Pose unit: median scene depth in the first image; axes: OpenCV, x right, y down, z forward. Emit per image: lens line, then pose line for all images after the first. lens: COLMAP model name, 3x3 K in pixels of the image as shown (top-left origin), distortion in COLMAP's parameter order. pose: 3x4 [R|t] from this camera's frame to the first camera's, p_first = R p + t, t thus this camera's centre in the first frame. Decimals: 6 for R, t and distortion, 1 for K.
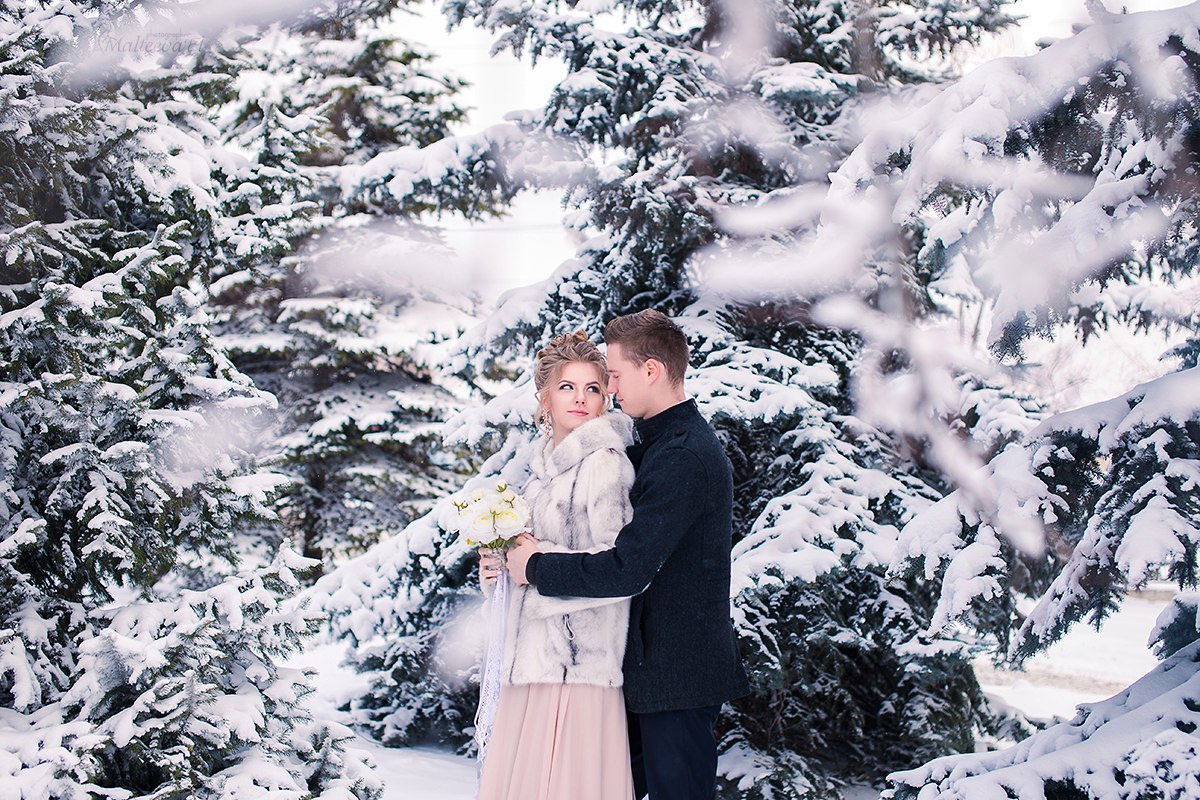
lens RADIAL K [[1629.0, 0, 600.0], [0, 1629.0, 400.0], [0, 0, 1]] dist [0.008037, -0.045455]
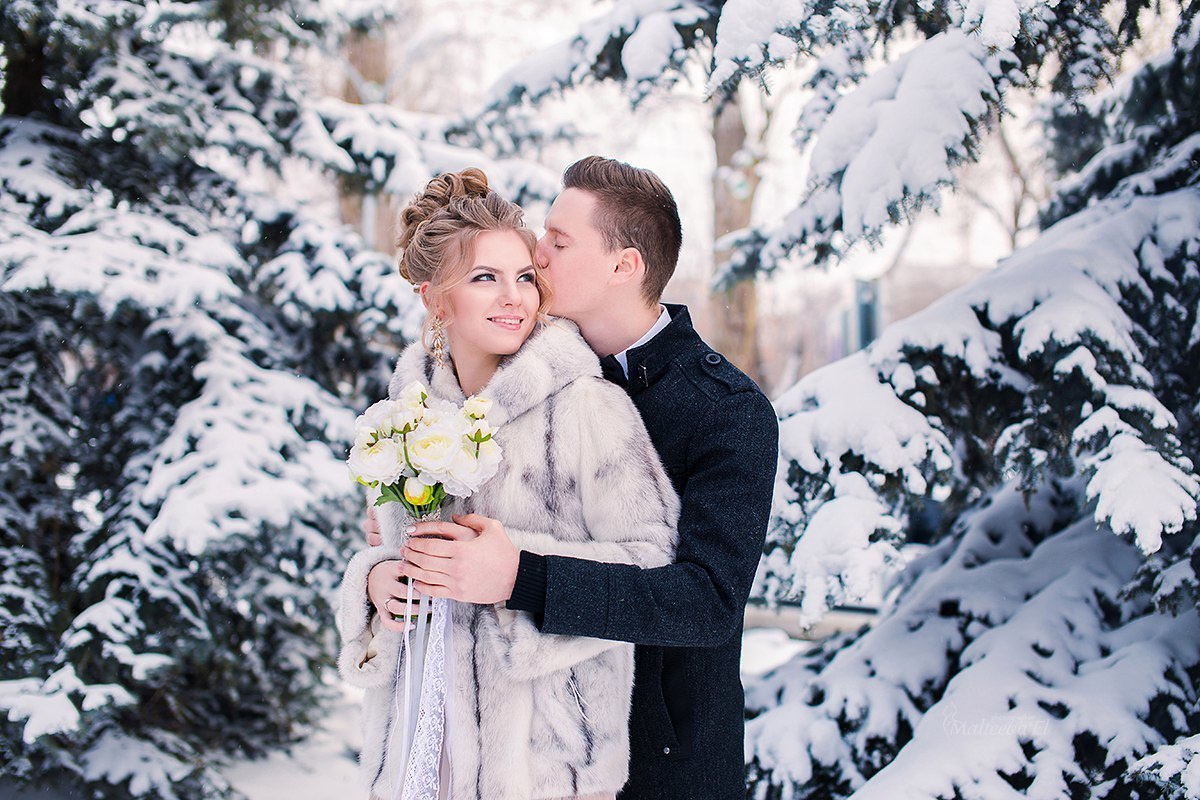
lens RADIAL K [[1629.0, 0, 600.0], [0, 1629.0, 400.0], [0, 0, 1]] dist [0.008037, -0.045455]
pose [[0.830802, -0.006357, 0.556531, -0.163000], [-0.032771, 0.997641, 0.060317, 0.002057], [-0.555602, -0.068349, 0.828634, 0.272657]]
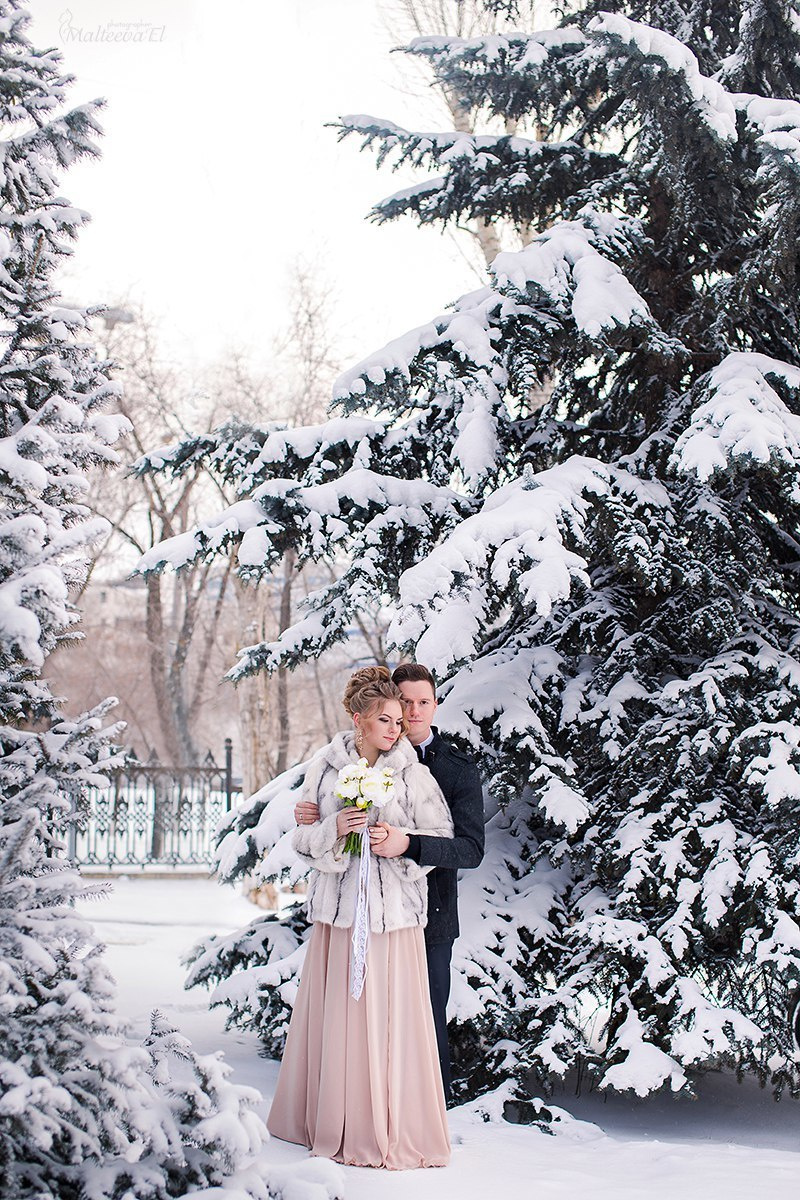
lens RADIAL K [[1629.0, 0, 400.0], [0, 1629.0, 600.0], [0, 0, 1]] dist [0.008037, -0.045455]
pose [[0.552247, 0.061668, 0.831397, -0.616637], [-0.061609, 0.997552, -0.033069, -0.031365], [-0.831401, -0.032960, 0.554695, 0.121853]]
